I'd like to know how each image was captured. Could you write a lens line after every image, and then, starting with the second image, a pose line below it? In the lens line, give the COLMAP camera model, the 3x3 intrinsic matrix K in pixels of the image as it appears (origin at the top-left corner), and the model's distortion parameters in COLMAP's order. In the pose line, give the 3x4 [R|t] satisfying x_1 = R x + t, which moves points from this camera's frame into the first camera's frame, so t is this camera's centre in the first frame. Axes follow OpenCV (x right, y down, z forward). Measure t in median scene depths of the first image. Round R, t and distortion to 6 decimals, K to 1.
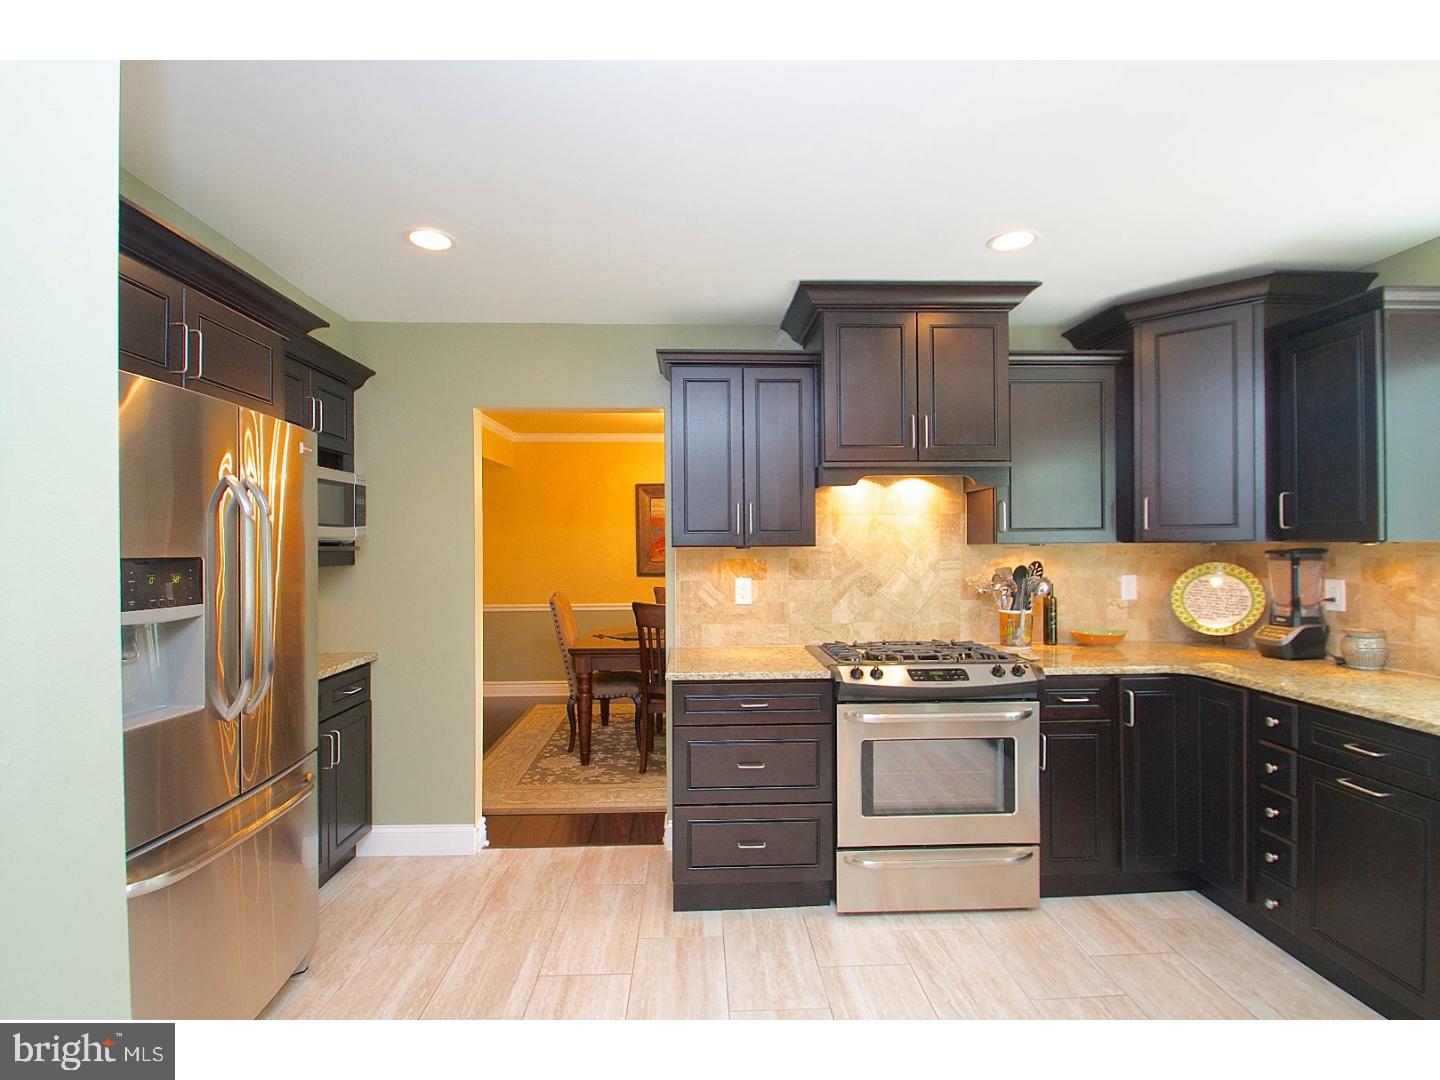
lens RADIAL K [[674.1, 0, 716.4], [0, 674.1, 544.6], [0, 0, 1]] dist [-0.001134, -0.008068]
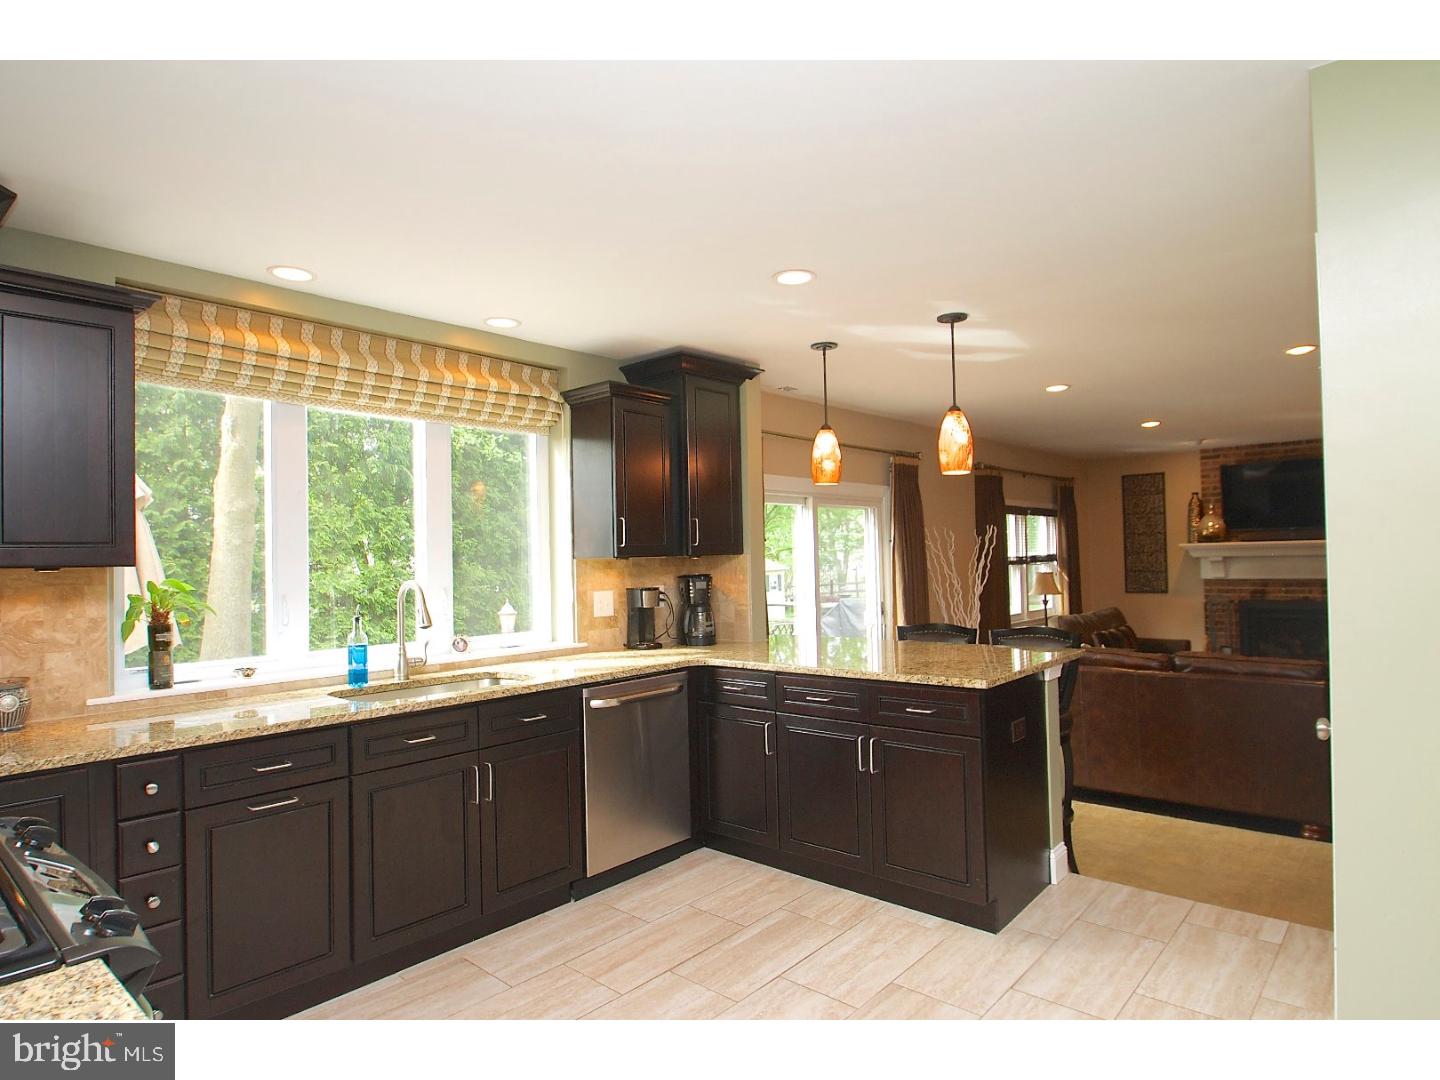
lens RADIAL K [[805.5, 0, 726.1], [0, 805.5, 540.2], [0, 0, 1]] dist [-0.005514, -0.002445]
pose [[-0.717609, 0.039744, 0.695311, -0.328091], [0.022248, 0.999169, -0.034151, 0.014497], [-0.696091, -0.009038, -0.717897, 1.147908]]
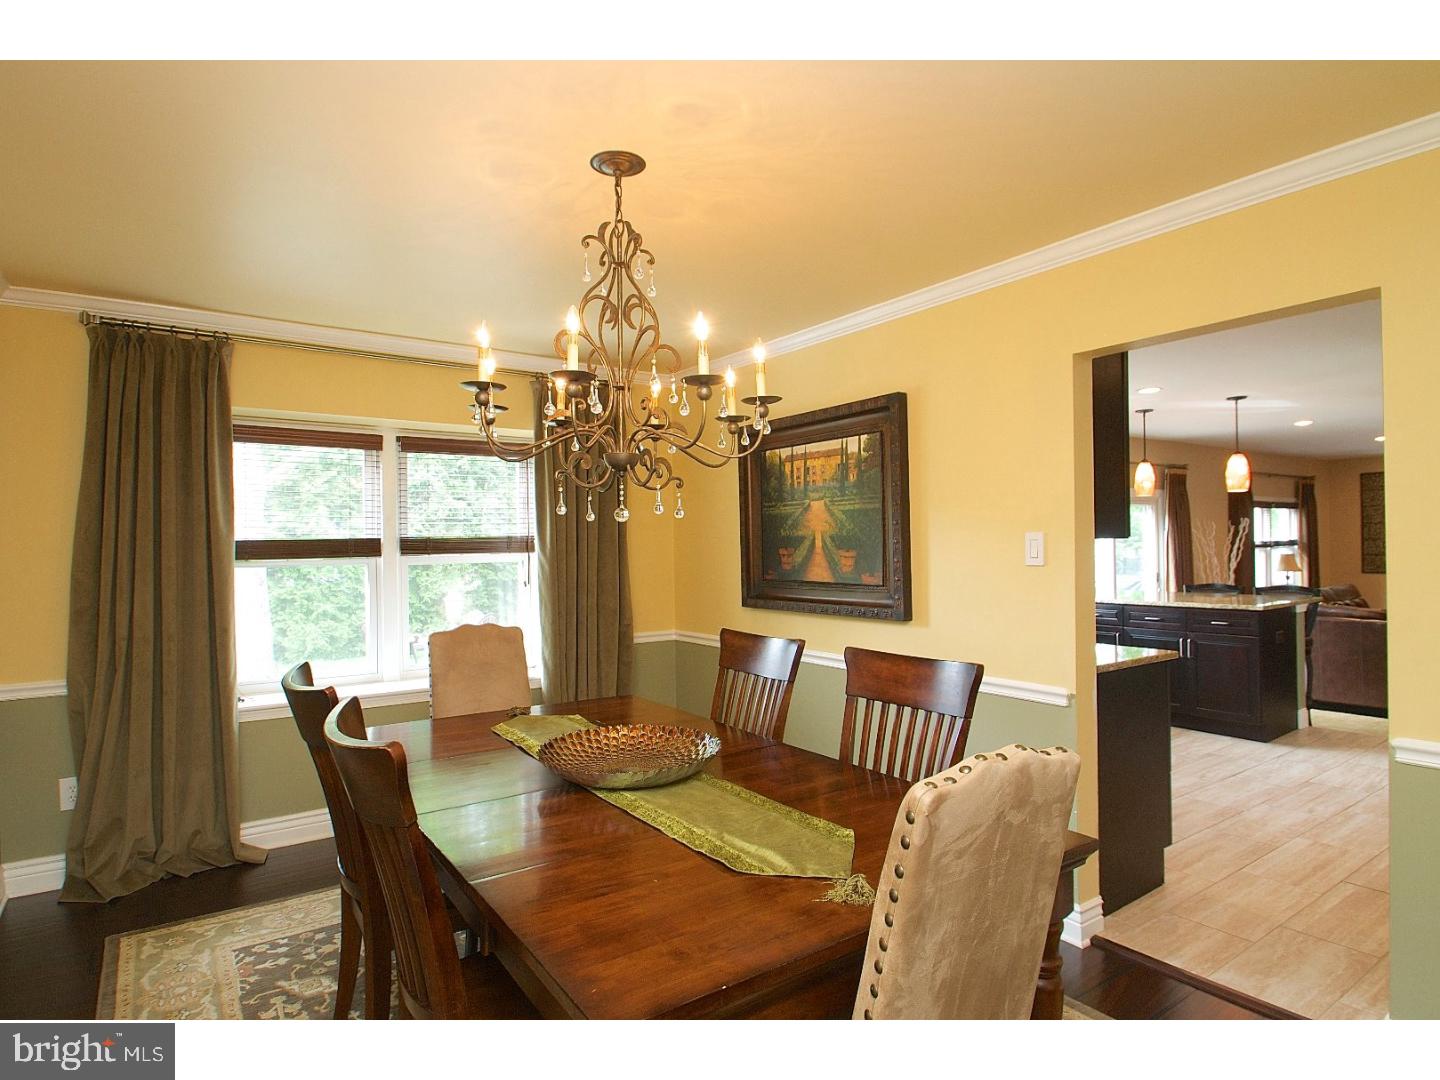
lens RADIAL K [[805.5, 0, 717.8], [0, 805.5, 544.9], [0, 0, 1]] dist [-0.005514, -0.002445]
pose [[-0.542368, 0.016467, 0.839980, -0.850299], [0.012020, 0.999858, -0.011840, 0.029270], [-0.840055, 0.003675, -0.542489, 2.576317]]
